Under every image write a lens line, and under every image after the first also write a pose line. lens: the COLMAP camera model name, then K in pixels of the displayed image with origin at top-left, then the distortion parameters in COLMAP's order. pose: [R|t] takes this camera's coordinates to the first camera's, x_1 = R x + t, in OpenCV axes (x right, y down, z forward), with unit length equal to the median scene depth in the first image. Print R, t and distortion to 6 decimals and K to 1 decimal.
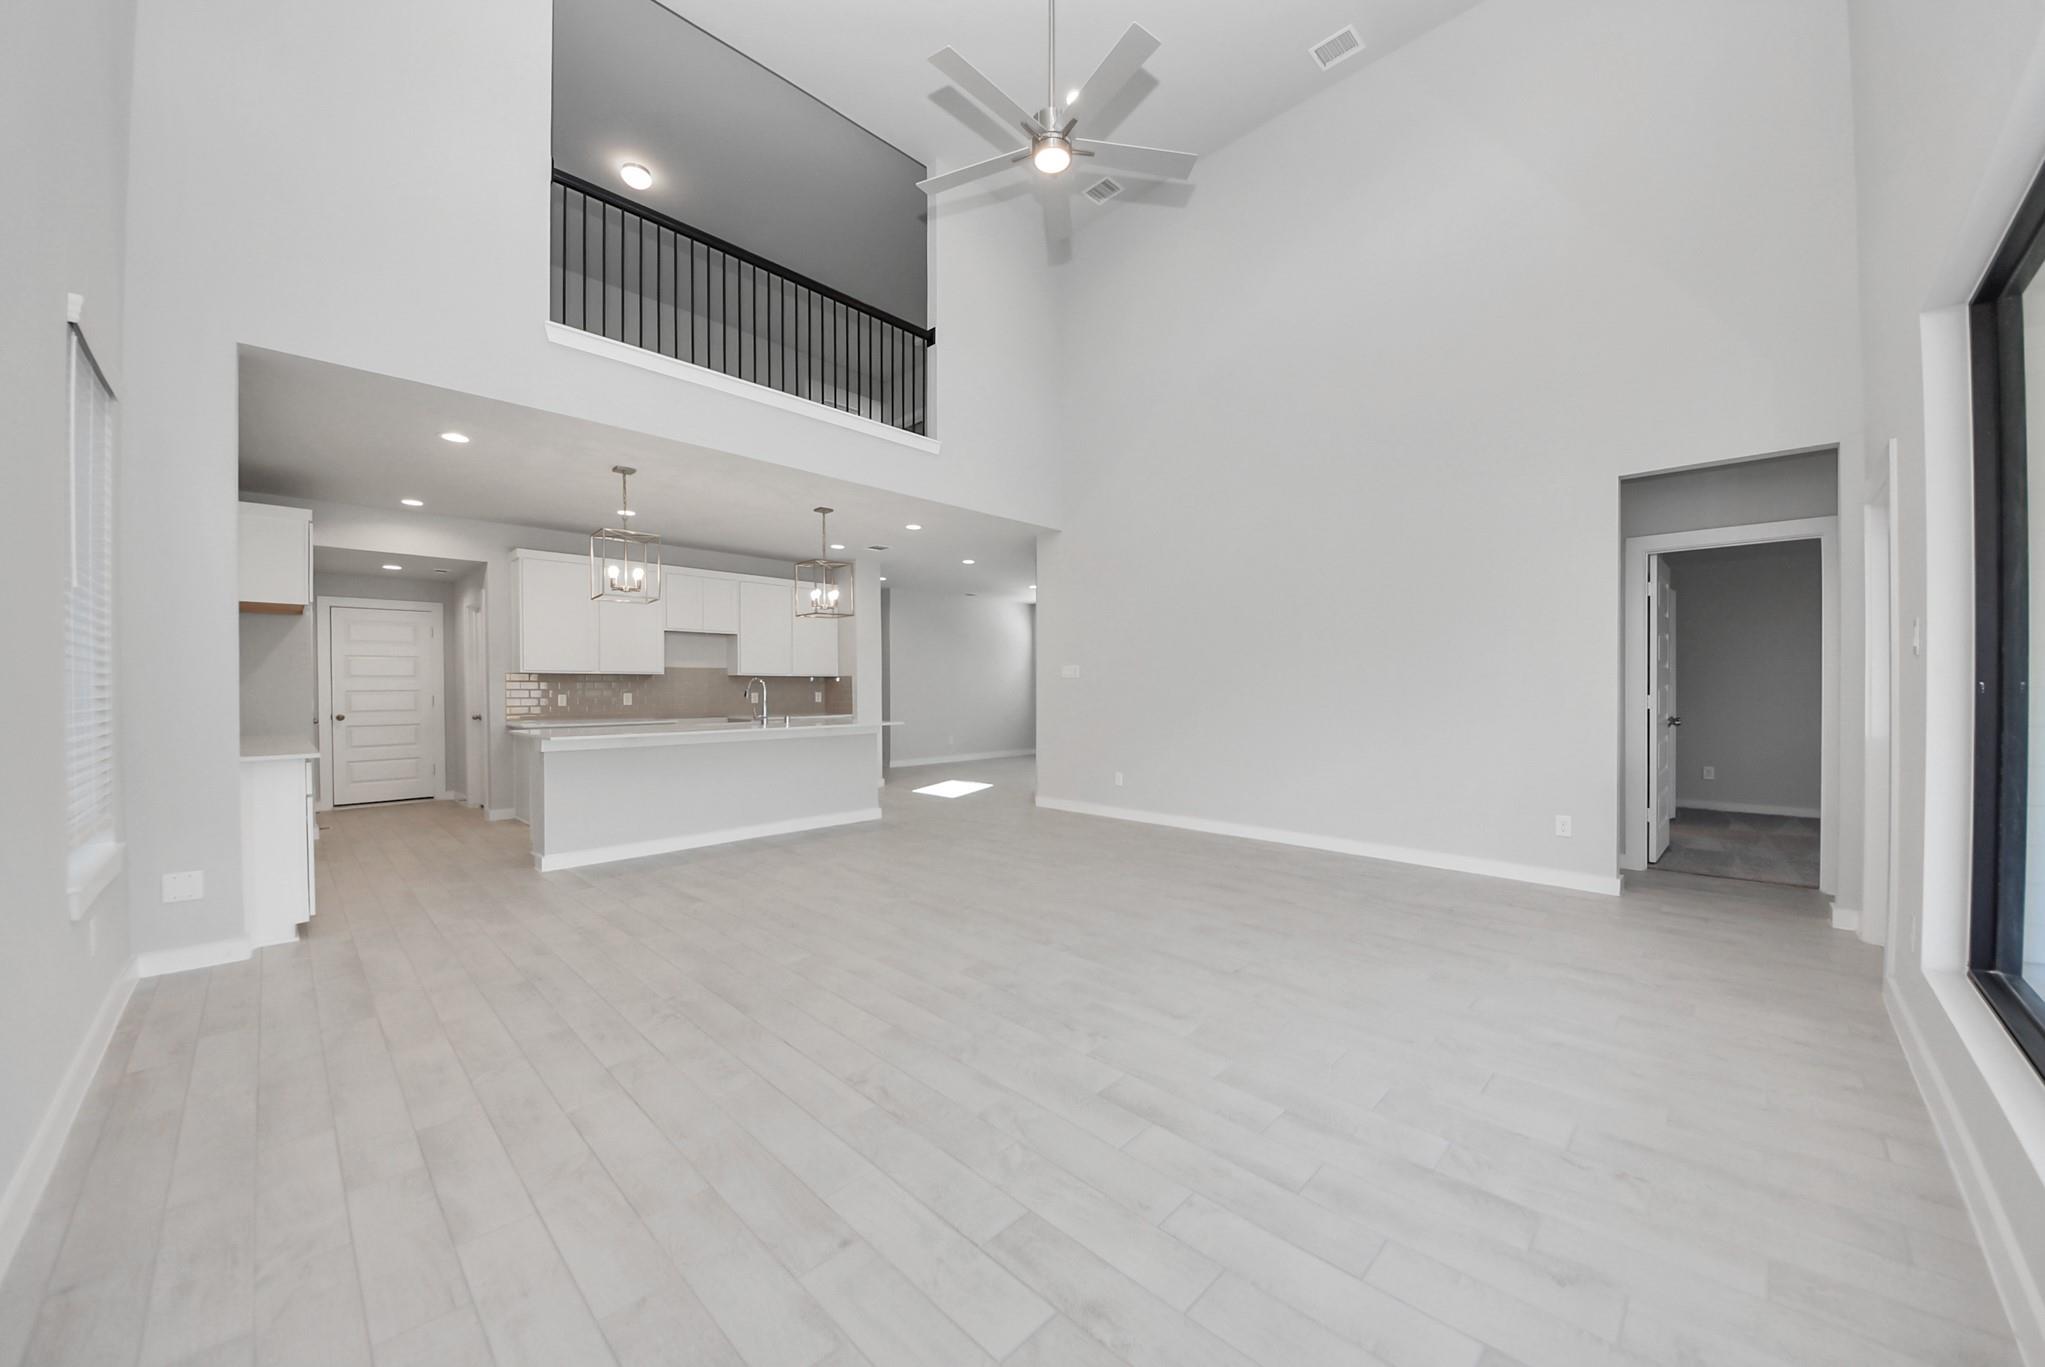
lens RADIAL K [[733.0, 0, 1034.6], [0, 733.0, 688.0], [0, 0, 1]] dist [0.004412, -0.002042]
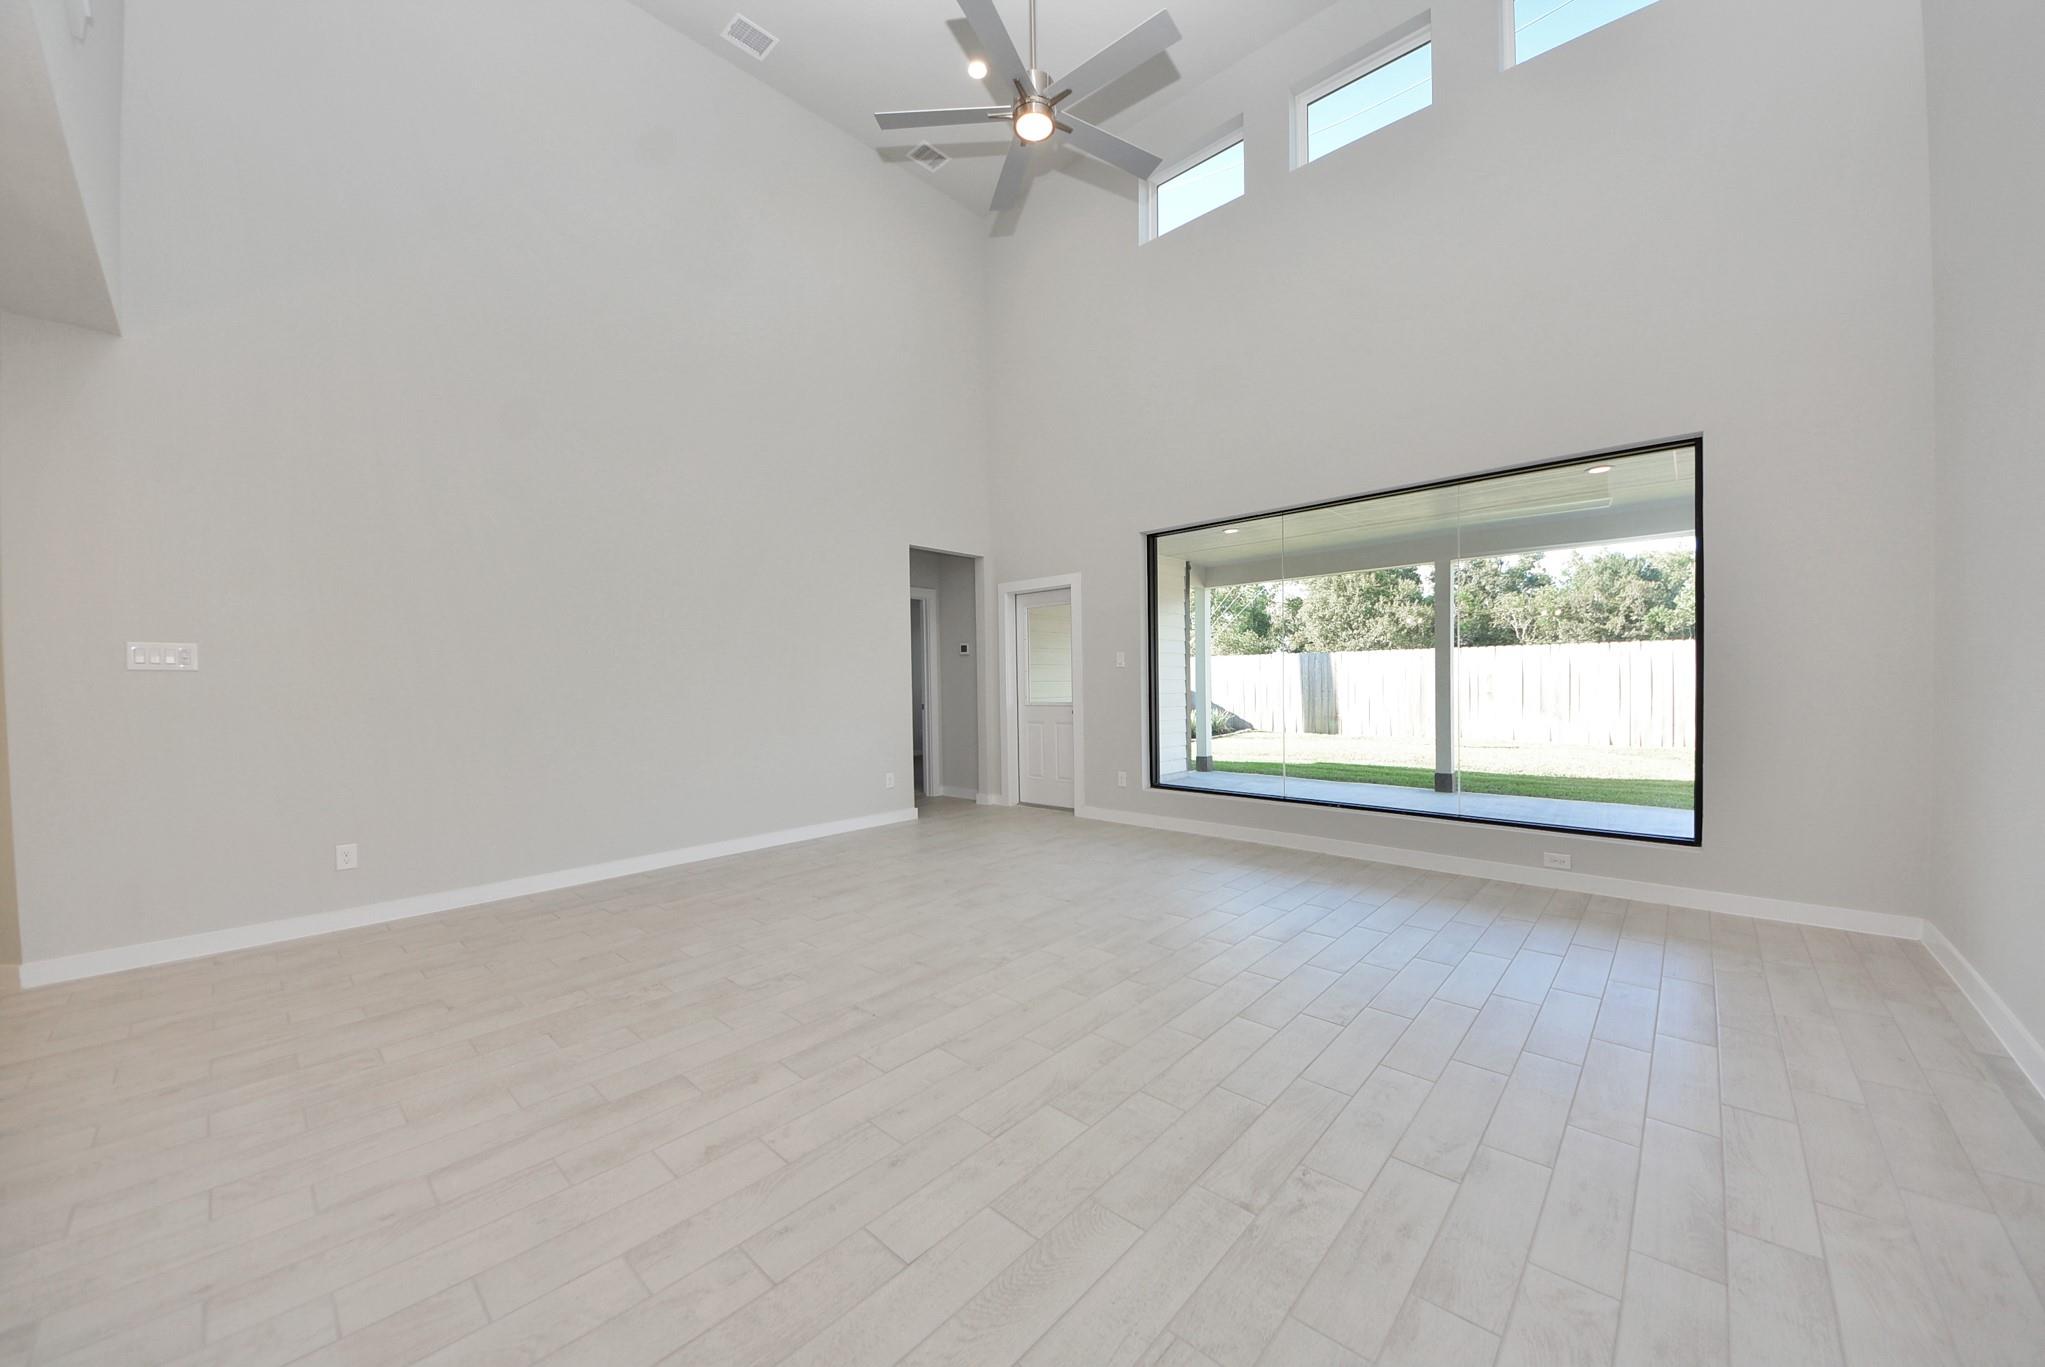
lens RADIAL K [[733.0, 0, 1032.0], [0, 733.0, 689.8], [0, 0, 1]] dist [0.004412, -0.002042]
pose [[-0.031662, -0.011463, 0.999433, -0.482018], [0.016331, 0.999795, 0.011985, 0.001265], [-0.999365, 0.016701, -0.031468, 0.536052]]
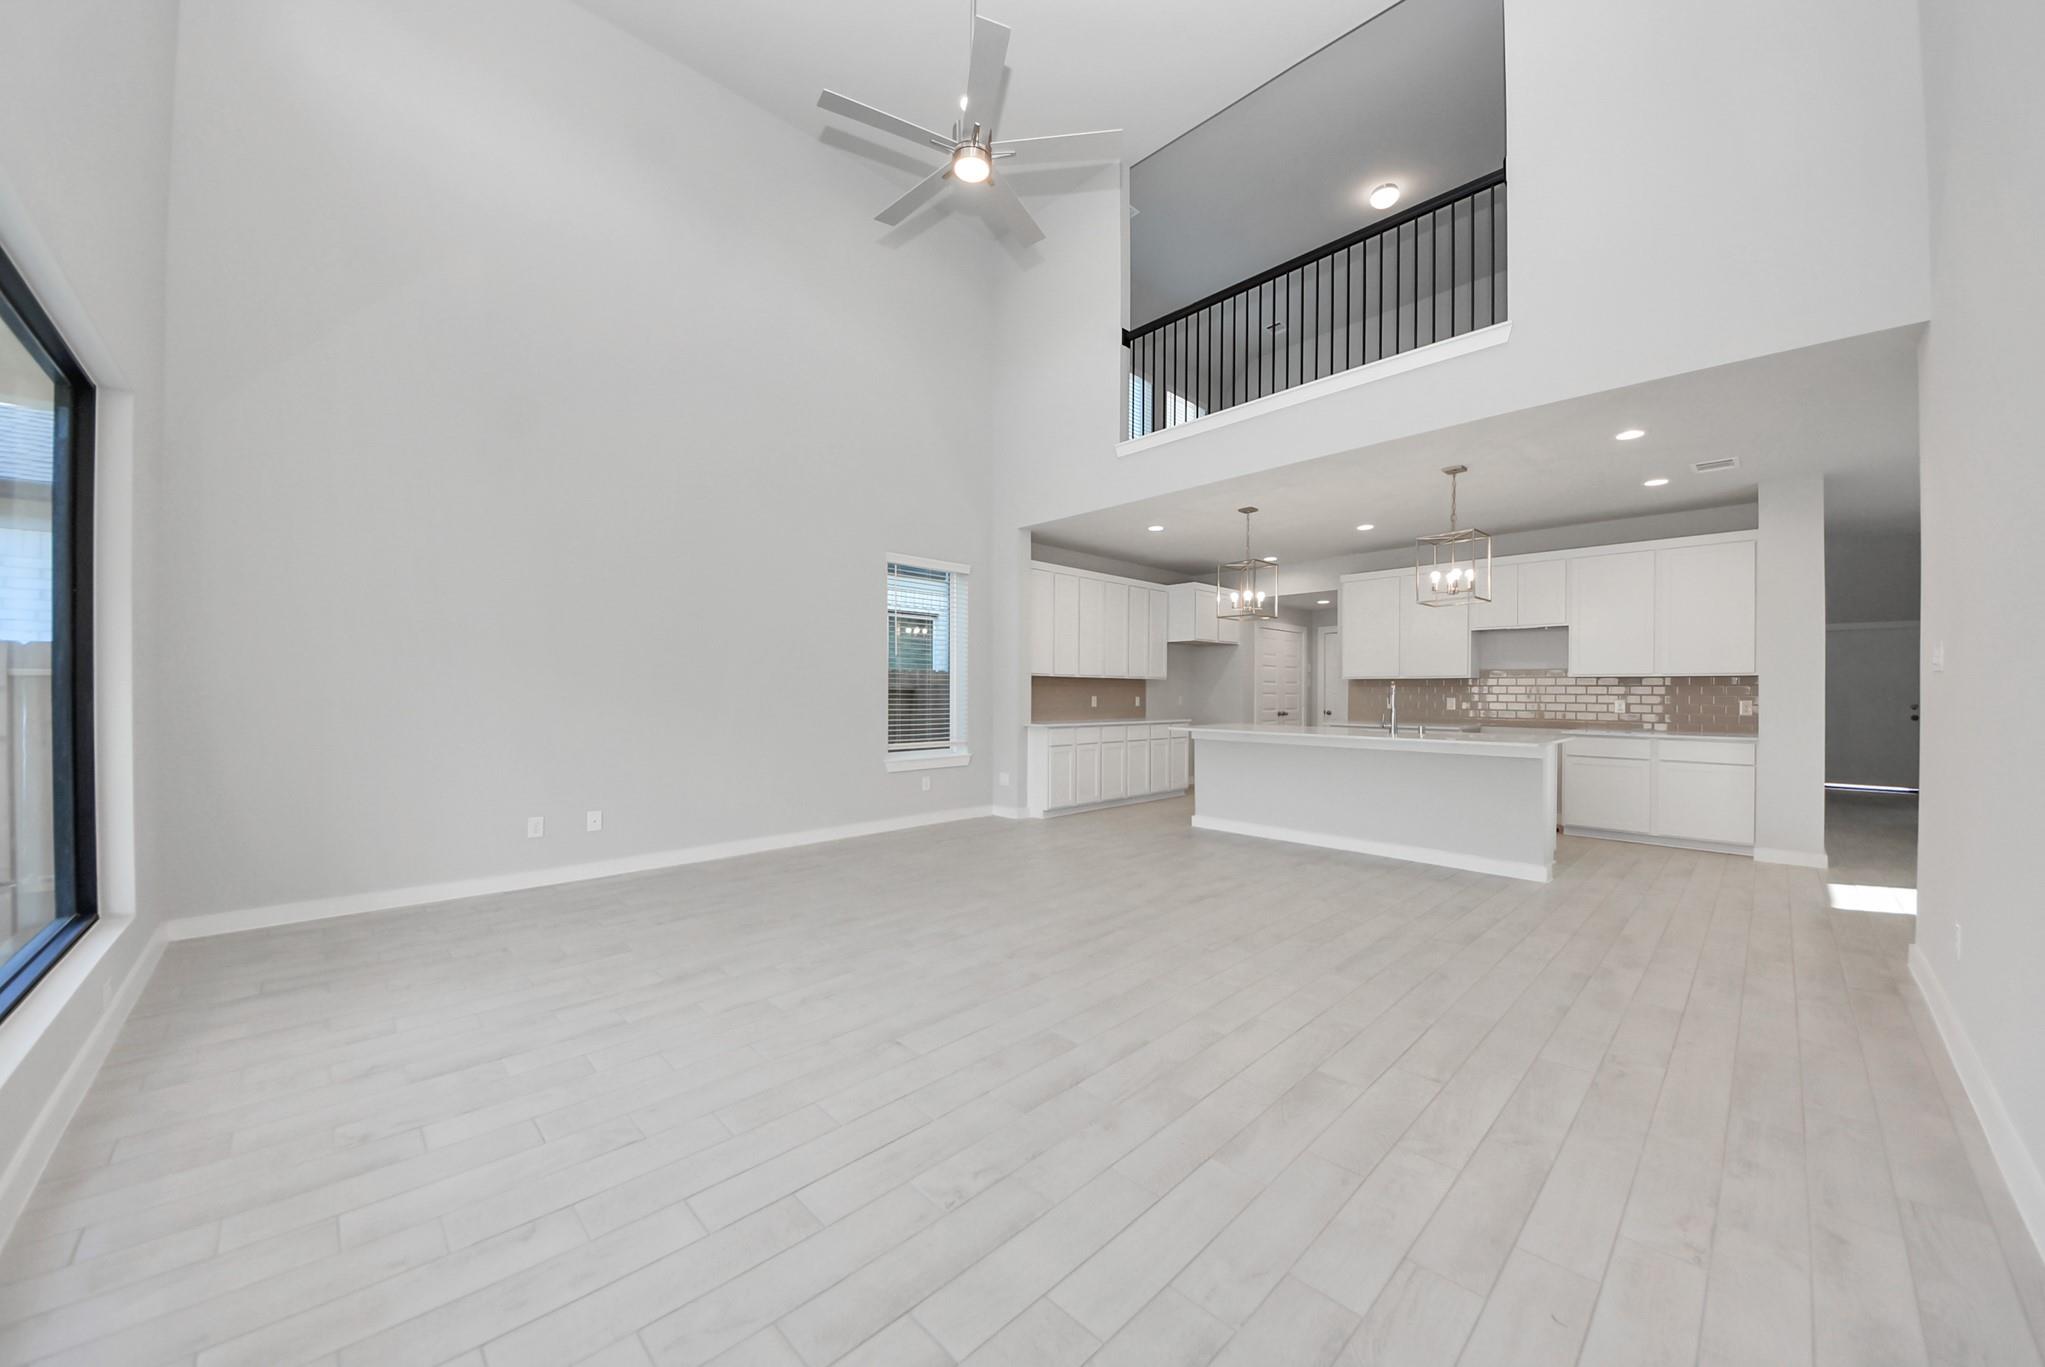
lens RADIAL K [[733.0, 0, 1032.8], [0, 733.0, 689.5], [0, 0, 1]] dist [0.004412, -0.002042]
pose [[-0.019578, 0.000587, -0.999808, 0.527731], [-0.004628, 0.999989, 0.000677, -0.002317], [0.999798, 0.004640, -0.019575, 0.568290]]
